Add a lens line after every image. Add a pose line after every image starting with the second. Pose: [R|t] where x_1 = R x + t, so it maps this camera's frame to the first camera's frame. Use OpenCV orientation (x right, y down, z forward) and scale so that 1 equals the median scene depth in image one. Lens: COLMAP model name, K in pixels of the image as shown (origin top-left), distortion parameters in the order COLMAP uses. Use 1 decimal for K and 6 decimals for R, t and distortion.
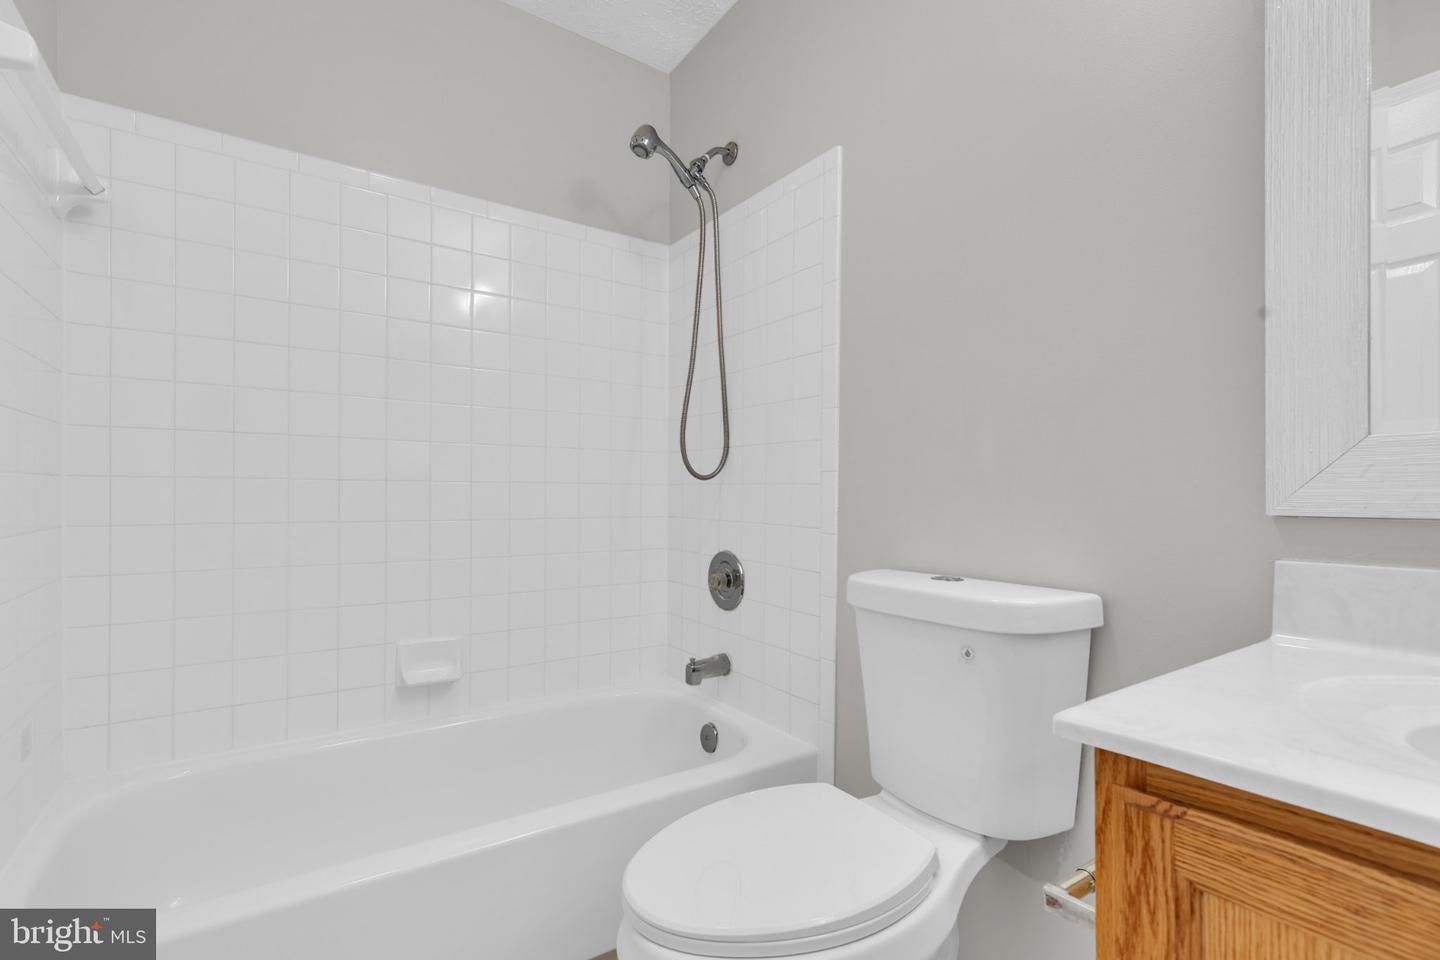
lens RADIAL K [[658.6, 0, 719.2], [0, 658.6, 487.8], [0, 0, 1]] dist [-0.001164, 0.000711]
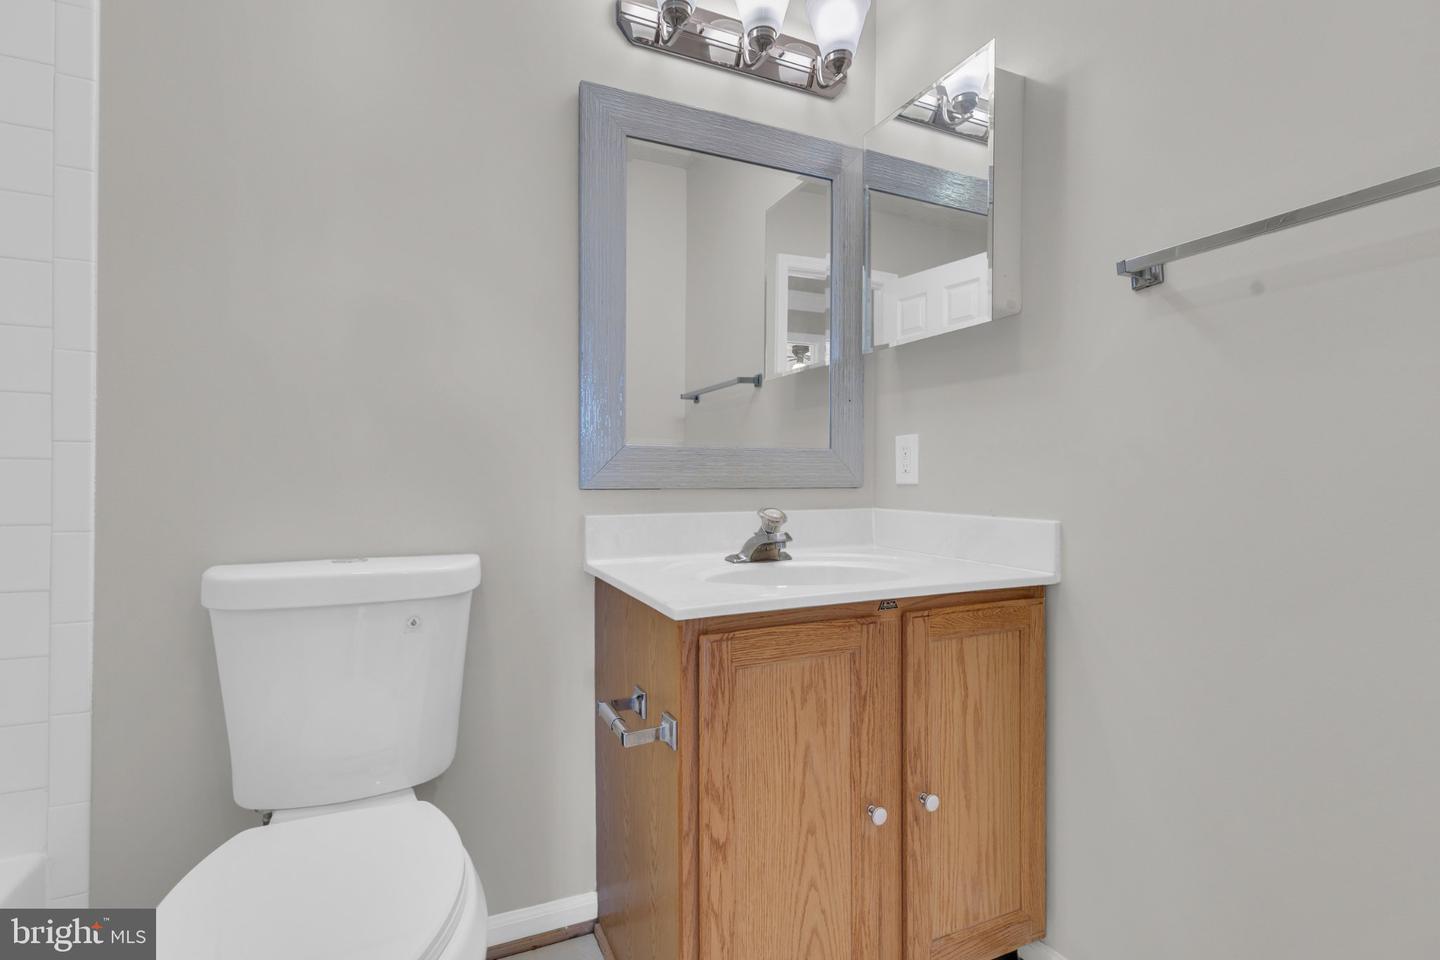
lens RADIAL K [[658.6, 0, 718.3], [0, 658.6, 476.4], [0, 0, 1]] dist [-0.001164, 0.000711]
pose [[0.175125, -0.002195, 0.984544, -1.240714], [-0.014278, 0.999887, 0.004769, -0.000437], [-0.984443, -0.014892, 0.175074, 0.674205]]
